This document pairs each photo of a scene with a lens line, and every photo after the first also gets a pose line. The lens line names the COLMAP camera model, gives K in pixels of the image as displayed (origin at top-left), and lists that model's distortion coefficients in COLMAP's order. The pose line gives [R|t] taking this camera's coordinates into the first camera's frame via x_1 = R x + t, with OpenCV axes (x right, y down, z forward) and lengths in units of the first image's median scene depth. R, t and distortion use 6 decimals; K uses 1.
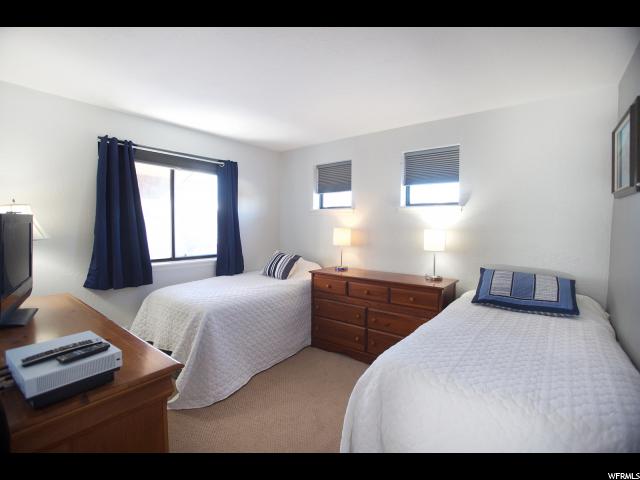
lens RADIAL K [[294.9, 0, 319.2], [0, 294.9, 238.6], [0, 0, 1]] dist [-0.067961, 0.026797]
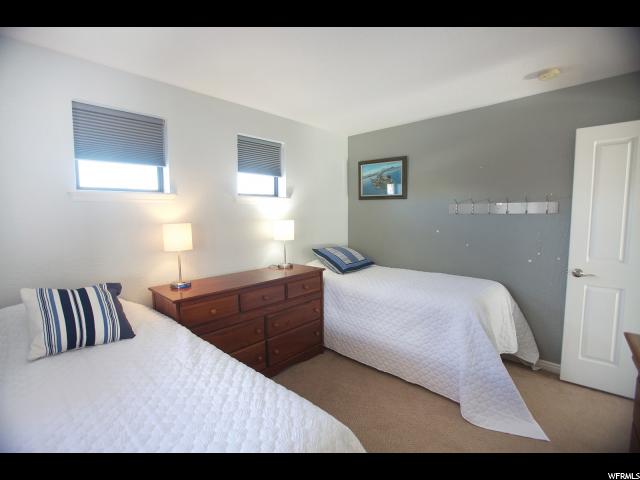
lens RADIAL K [[294.9, 0, 319.2], [0, 294.9, 238.6], [0, 0, 1]] dist [-0.067961, 0.026797]
pose [[0.087989, -0.096004, 0.991484, -0.596755], [0.048764, 0.994567, 0.091975, -0.053399], [-0.994927, 0.040256, 0.092192, 0.707316]]
